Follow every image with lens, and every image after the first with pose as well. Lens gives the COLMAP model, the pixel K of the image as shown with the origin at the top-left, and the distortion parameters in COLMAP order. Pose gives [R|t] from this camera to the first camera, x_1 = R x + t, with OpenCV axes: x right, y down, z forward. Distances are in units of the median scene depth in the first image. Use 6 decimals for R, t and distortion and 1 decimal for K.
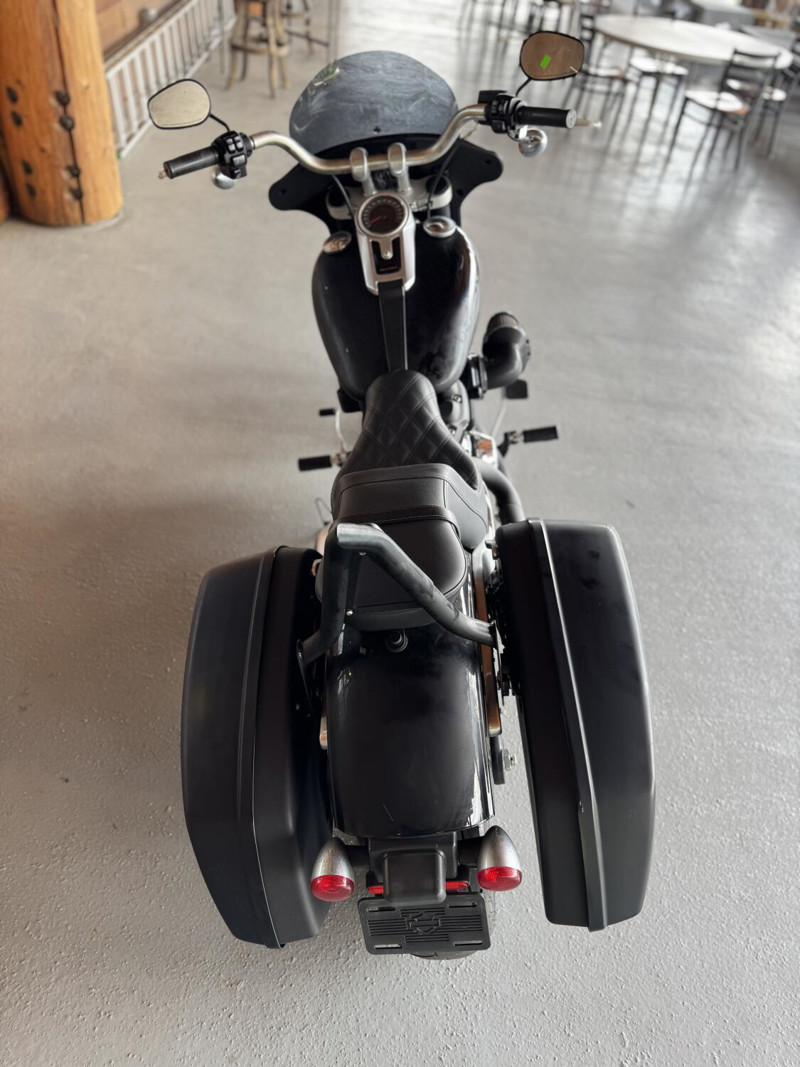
lens RADIAL K [[750.4, 0, 401.0], [0, 750.4, 536.7], [0, 0, 1]] dist [0.011997, -0.026144]
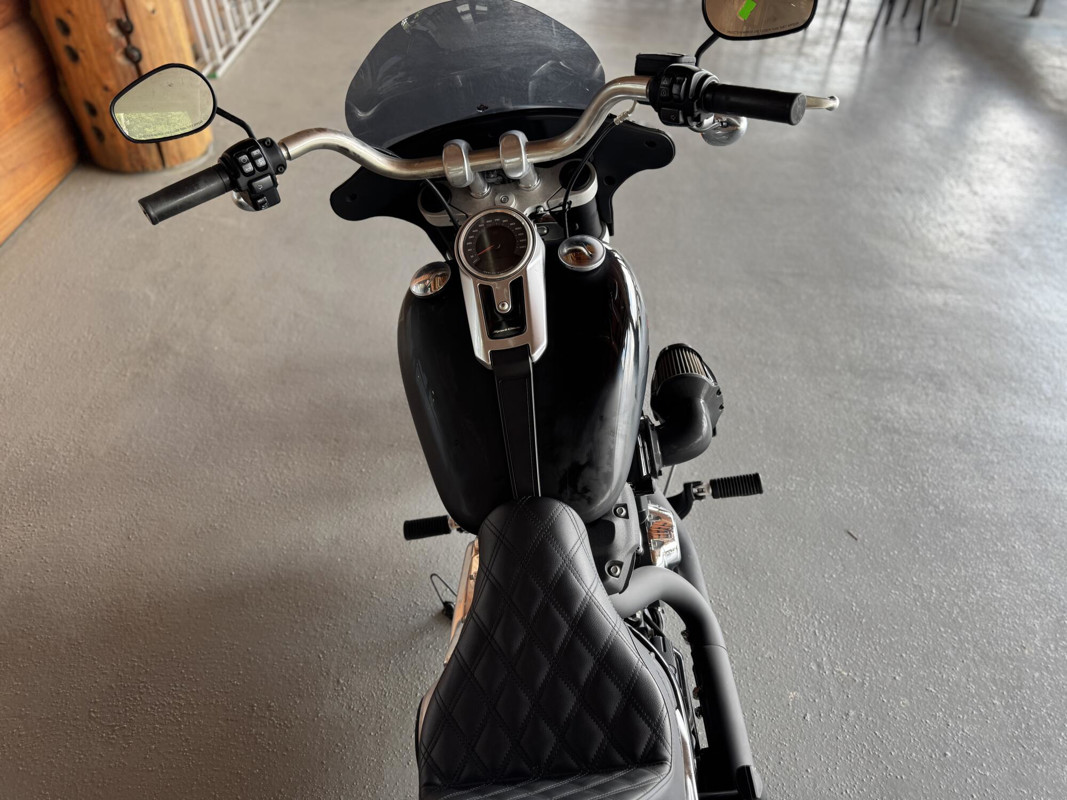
lens RADIAL K [[750.4, 0, 536.3], [0, 750.4, 399.7], [0, 0, 1]] dist [0.011997, -0.026144]
pose [[0.998685, -0.041224, -0.030476, 0.020036], [0.041210, 0.999150, -0.001085, -0.225319], [0.030494, -0.000172, 0.999535, 0.271519]]
